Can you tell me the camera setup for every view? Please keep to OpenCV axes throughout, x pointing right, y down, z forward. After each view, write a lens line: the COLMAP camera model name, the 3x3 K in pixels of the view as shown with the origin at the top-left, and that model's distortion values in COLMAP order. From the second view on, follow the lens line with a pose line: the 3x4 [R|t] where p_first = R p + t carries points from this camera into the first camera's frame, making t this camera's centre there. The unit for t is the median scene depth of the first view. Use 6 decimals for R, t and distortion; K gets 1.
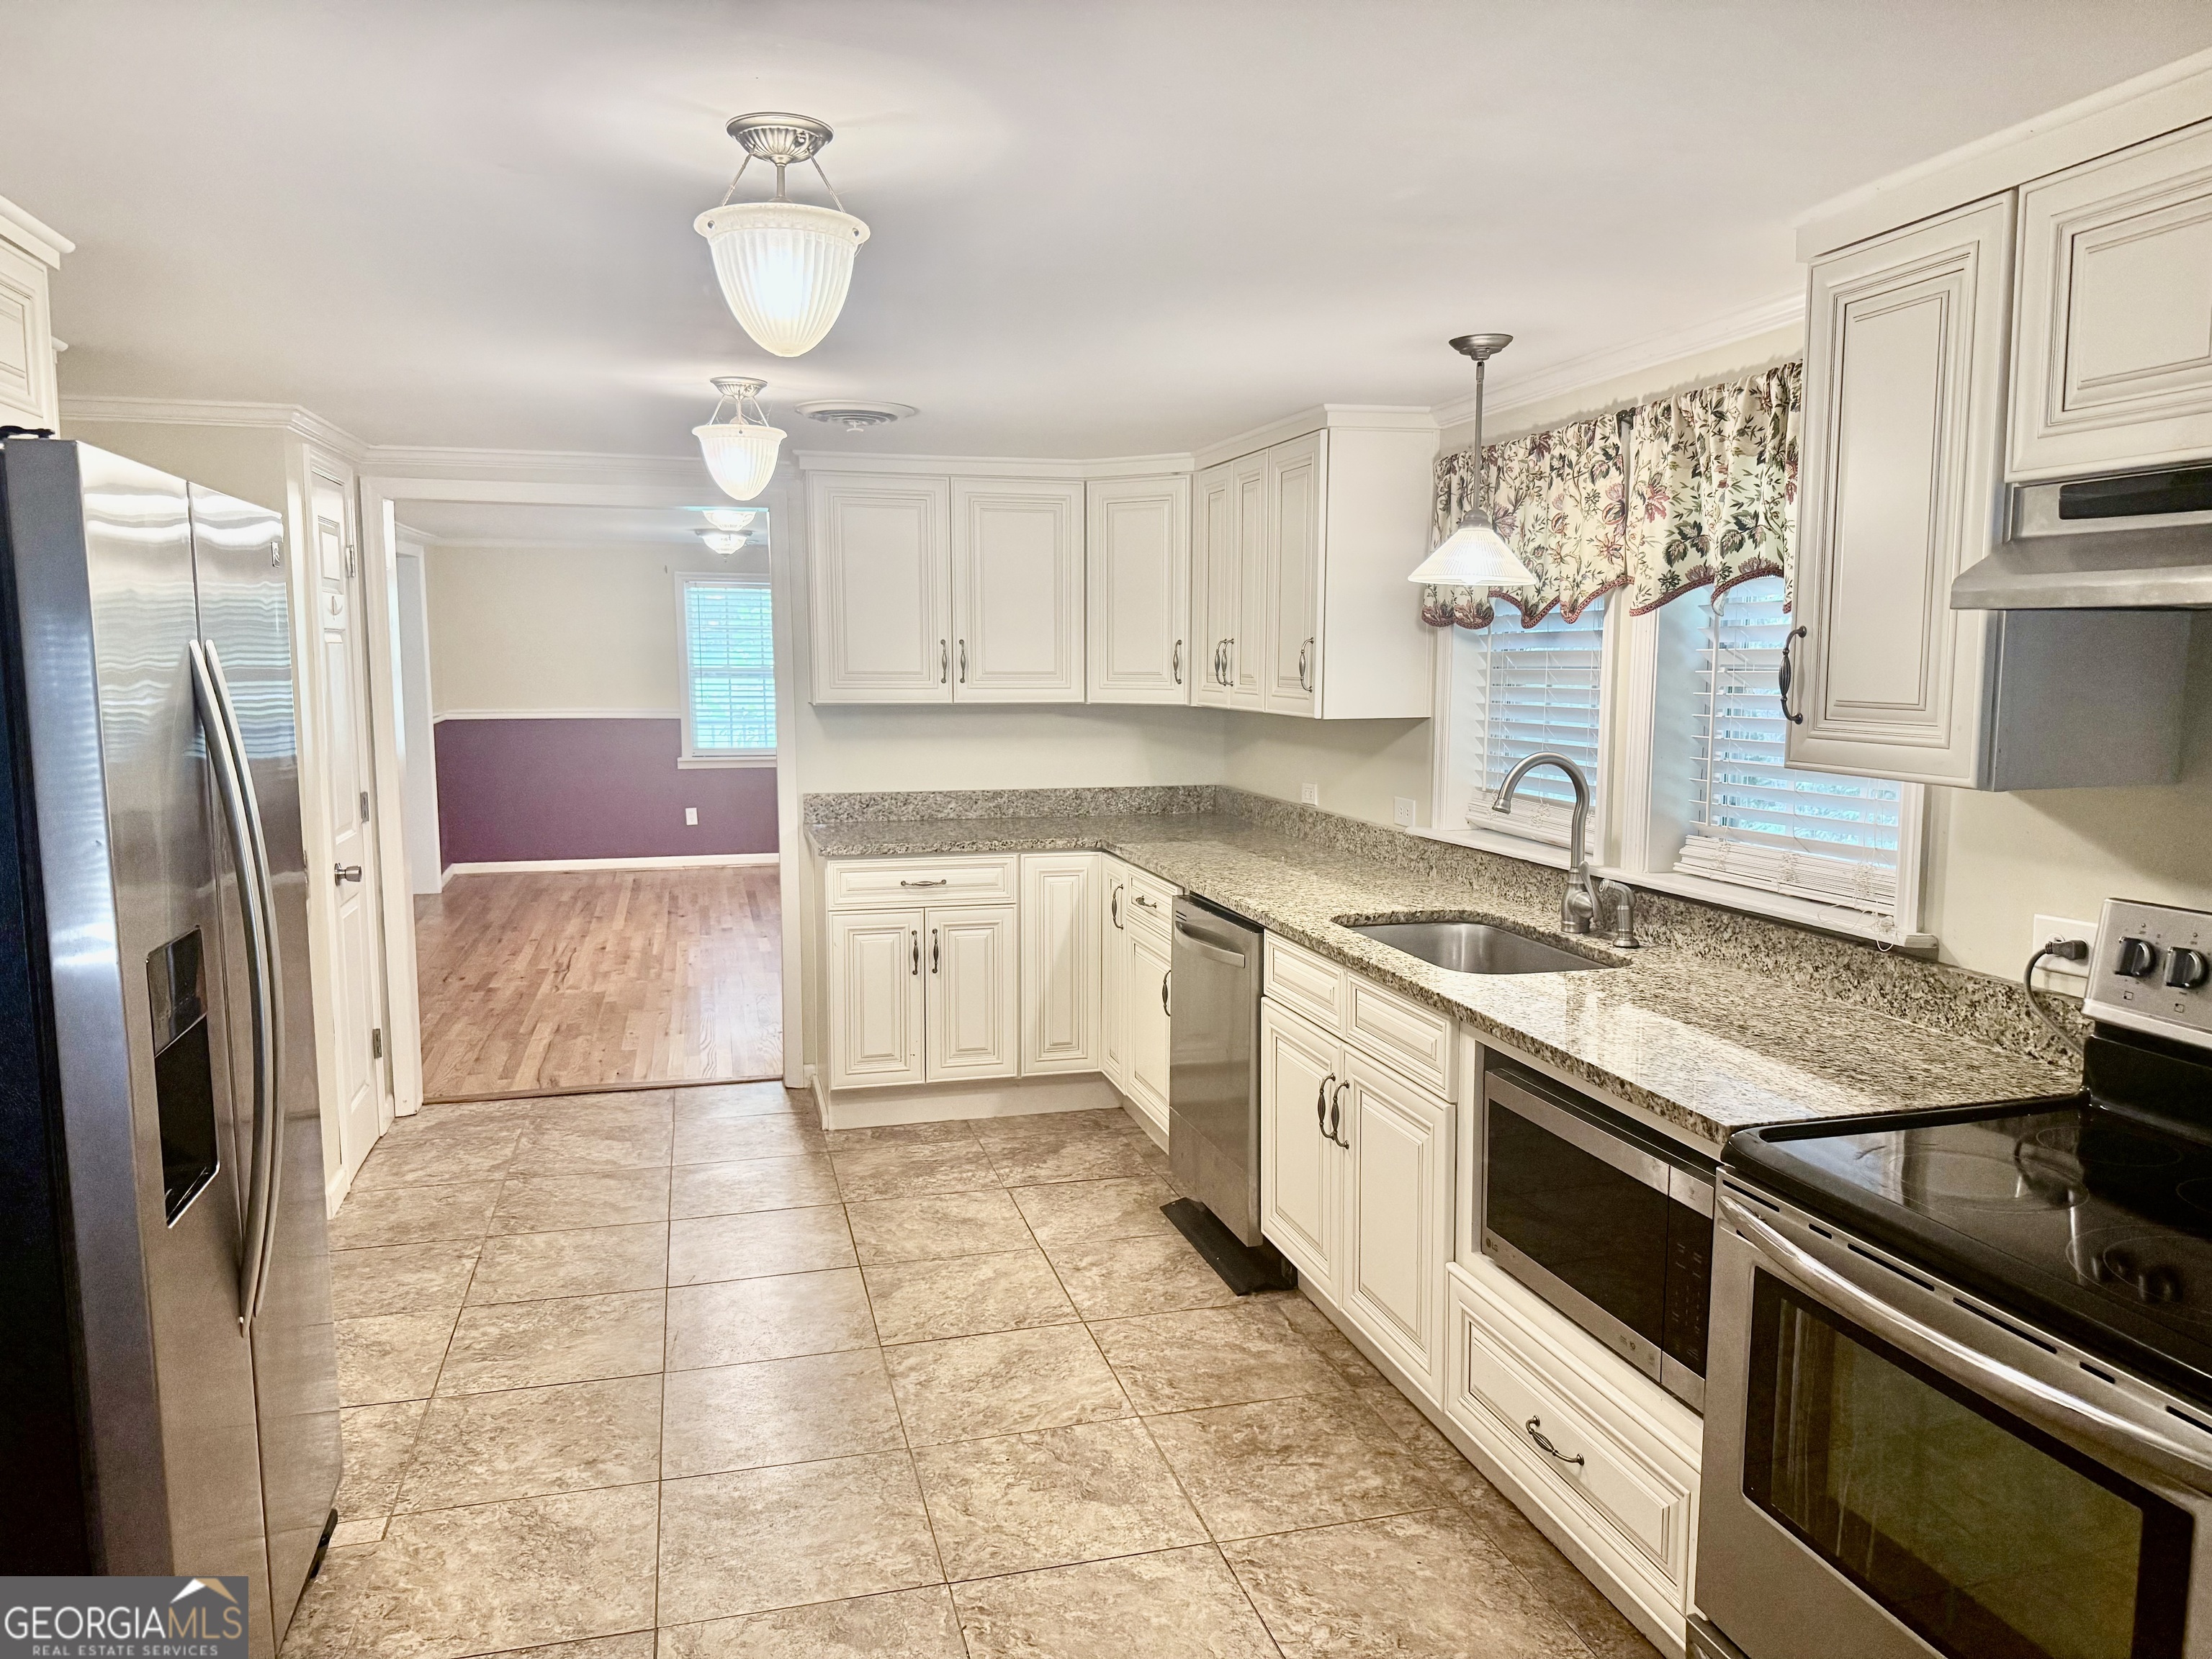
lens RADIAL K [[1540.9, 0, 1099.0], [0, 1540.9, 840.2], [0, 0, 1]] dist [0.182860, -0.381412]
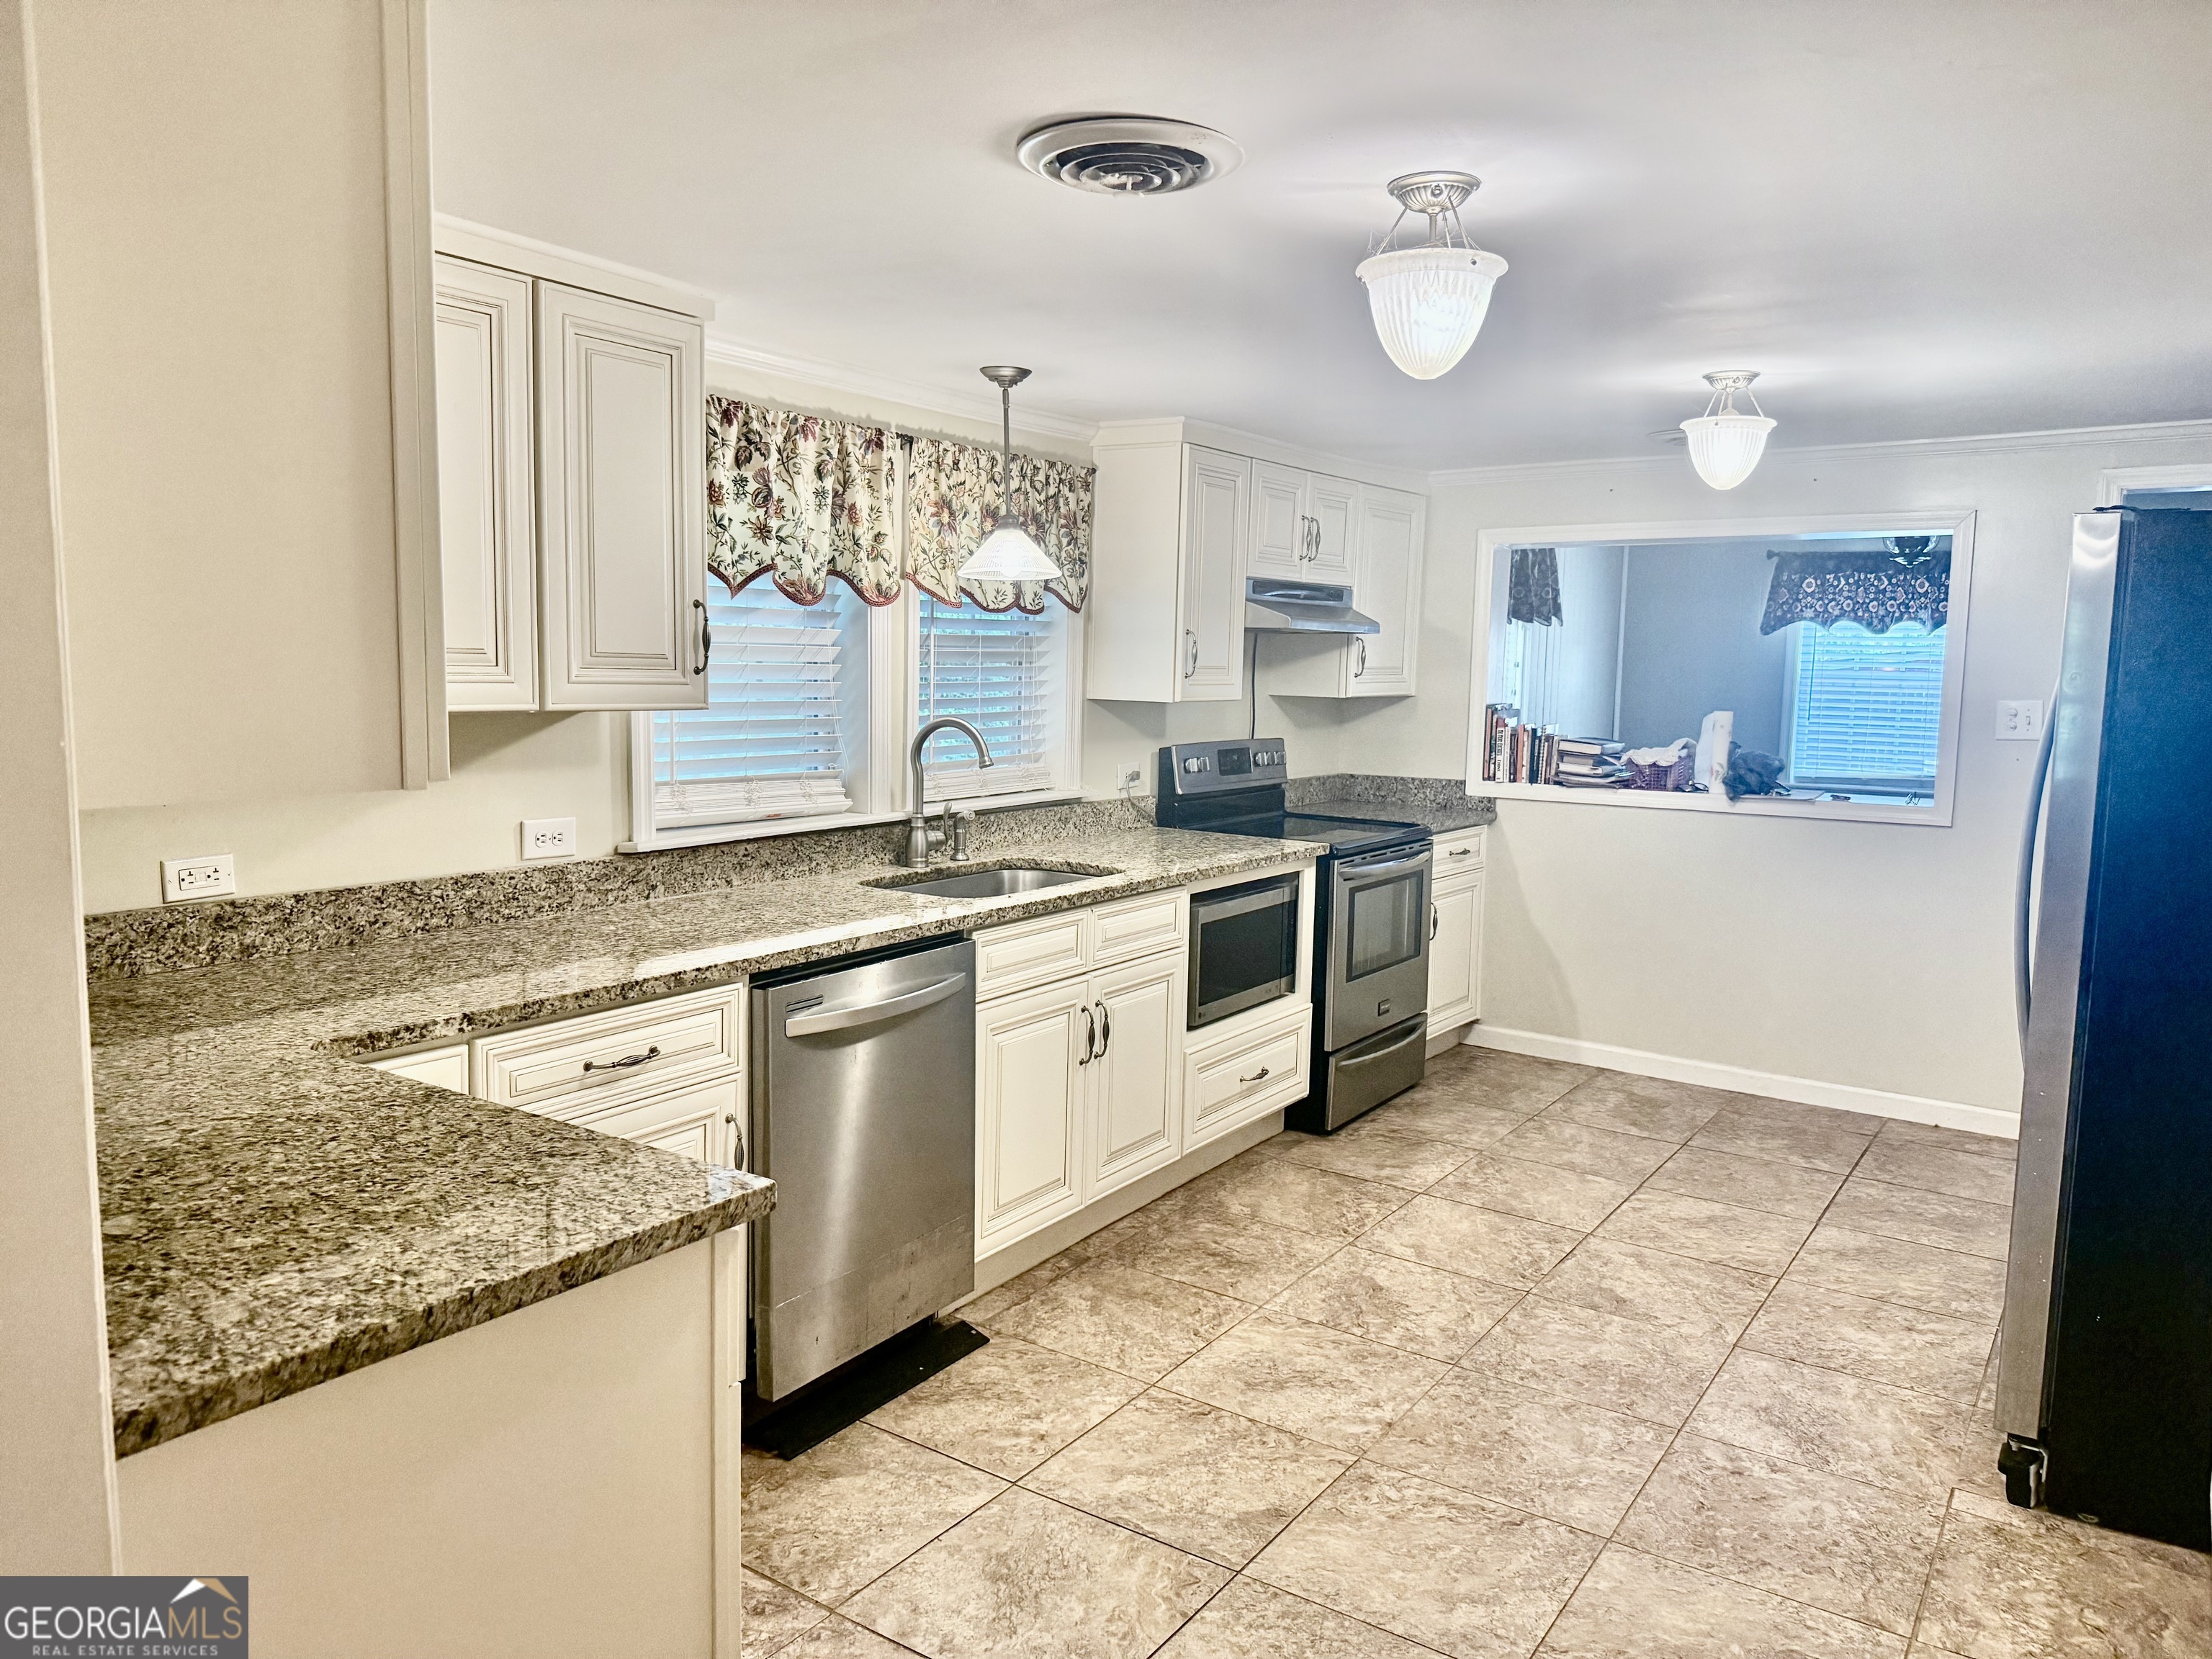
lens RADIAL K [[1549.5, 0, 1090.8], [0, 1549.5, 822.6], [0, 0, 1]] dist [0.142454, -0.259211]
pose [[-0.654076, -0.089663, 0.751096, -0.710551], [0.074639, 0.980454, 0.182041, -0.191596], [-0.752737, 0.175130, -0.634599, 1.738580]]
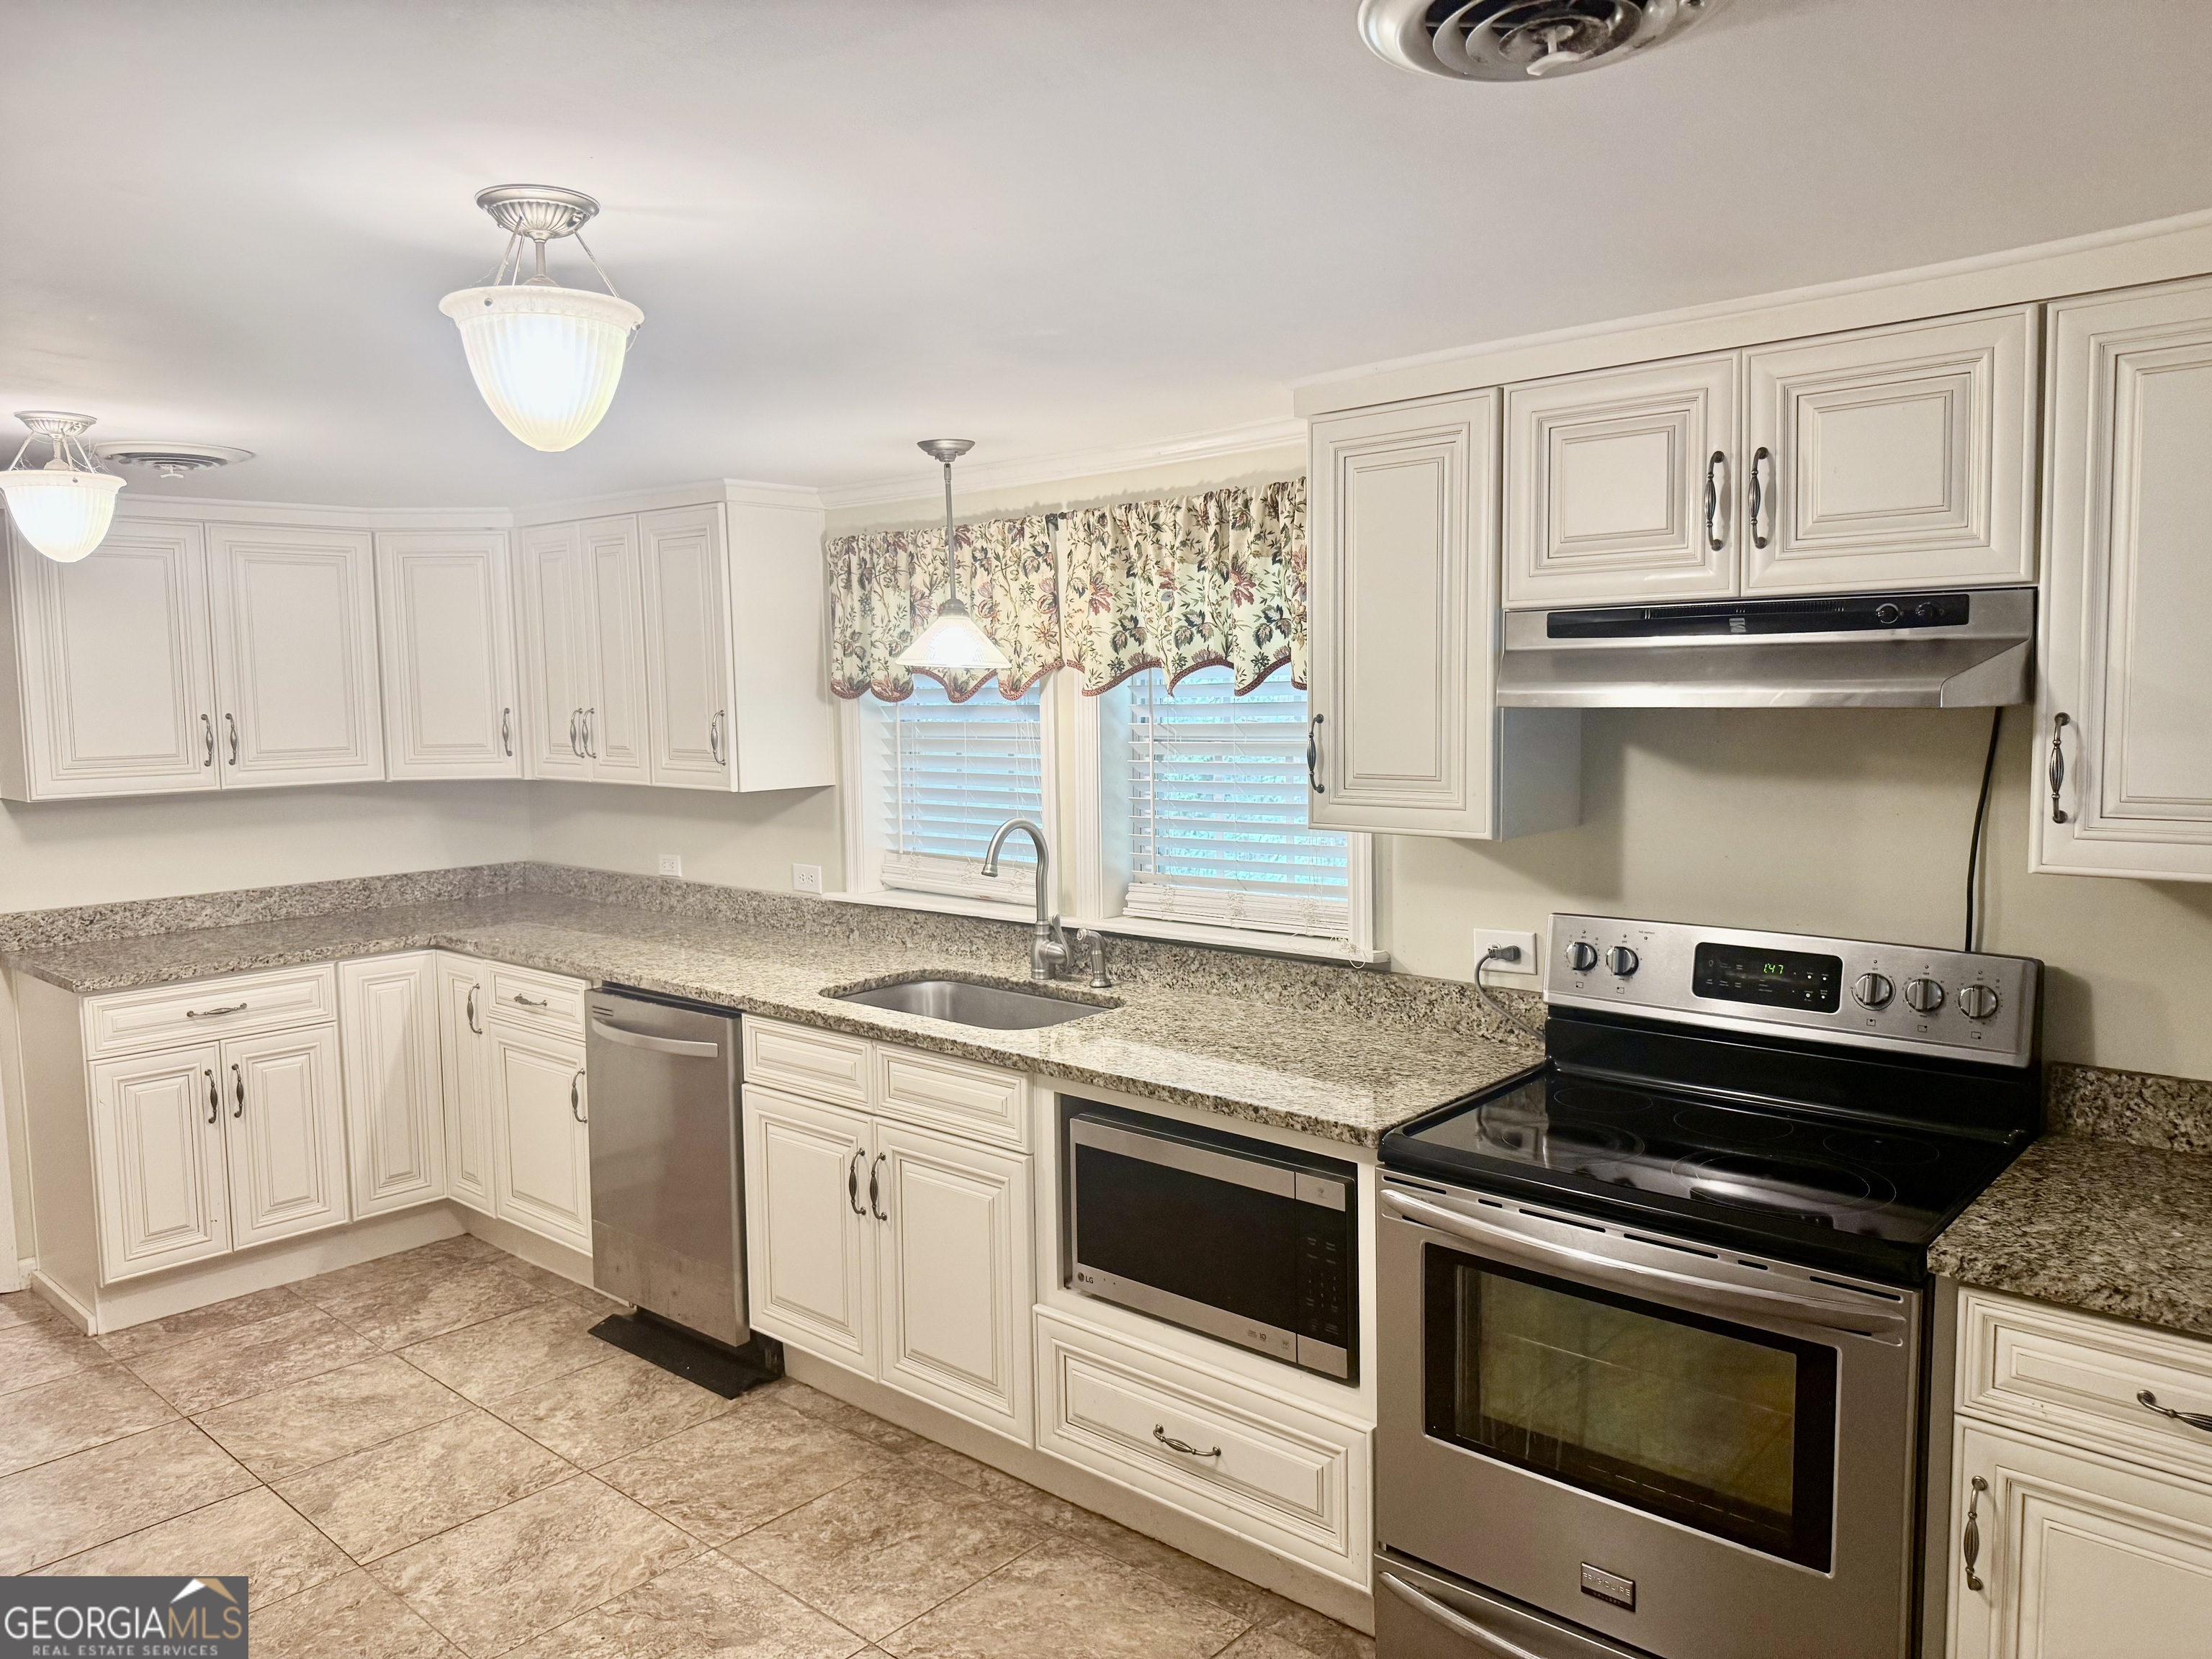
lens RADIAL K [[1549.5, 0, 1090.8], [0, 1549.5, 822.6], [0, 0, 1]] dist [0.142454, -0.259211]
pose [[0.838158, -0.063464, 0.541722, -0.268241], [0.082283, 0.996553, -0.010562, -0.038646], [-0.539185, 0.053427, 0.840491, 0.056692]]
